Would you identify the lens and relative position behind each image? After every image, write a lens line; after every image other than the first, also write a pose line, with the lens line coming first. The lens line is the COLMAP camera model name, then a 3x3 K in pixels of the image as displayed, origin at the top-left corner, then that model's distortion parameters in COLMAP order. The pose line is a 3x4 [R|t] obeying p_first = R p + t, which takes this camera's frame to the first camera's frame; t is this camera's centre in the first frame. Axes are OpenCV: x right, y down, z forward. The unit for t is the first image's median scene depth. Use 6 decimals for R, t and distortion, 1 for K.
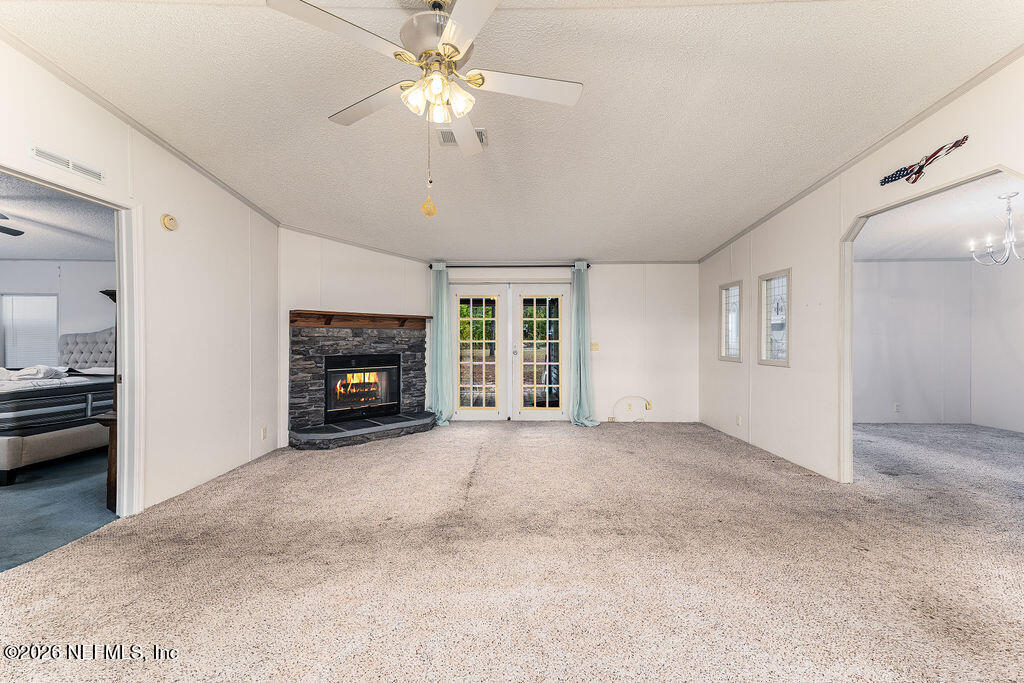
lens RADIAL K [[425.2, 0, 512.0], [0, 425.2, 341.5], [0, 0, 1]] dist [0.029287, -0.000022]
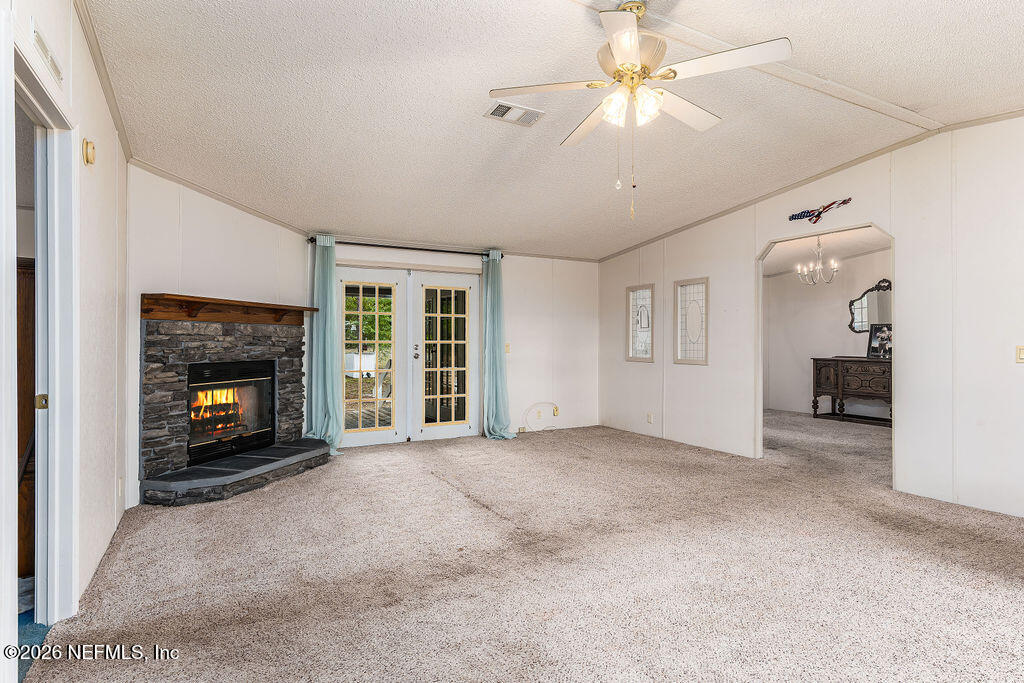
lens RADIAL K [[565.5, 0, 512.0], [0, 565.5, 341.5], [0, 0, 1]] dist [0.003530, 0.000434]
pose [[0.862437, 0.001049, 0.506163, -0.443053], [0.000628, 0.999995, -0.003143, 0.001951], [-0.506163, 0.003029, 0.862432, -0.013645]]
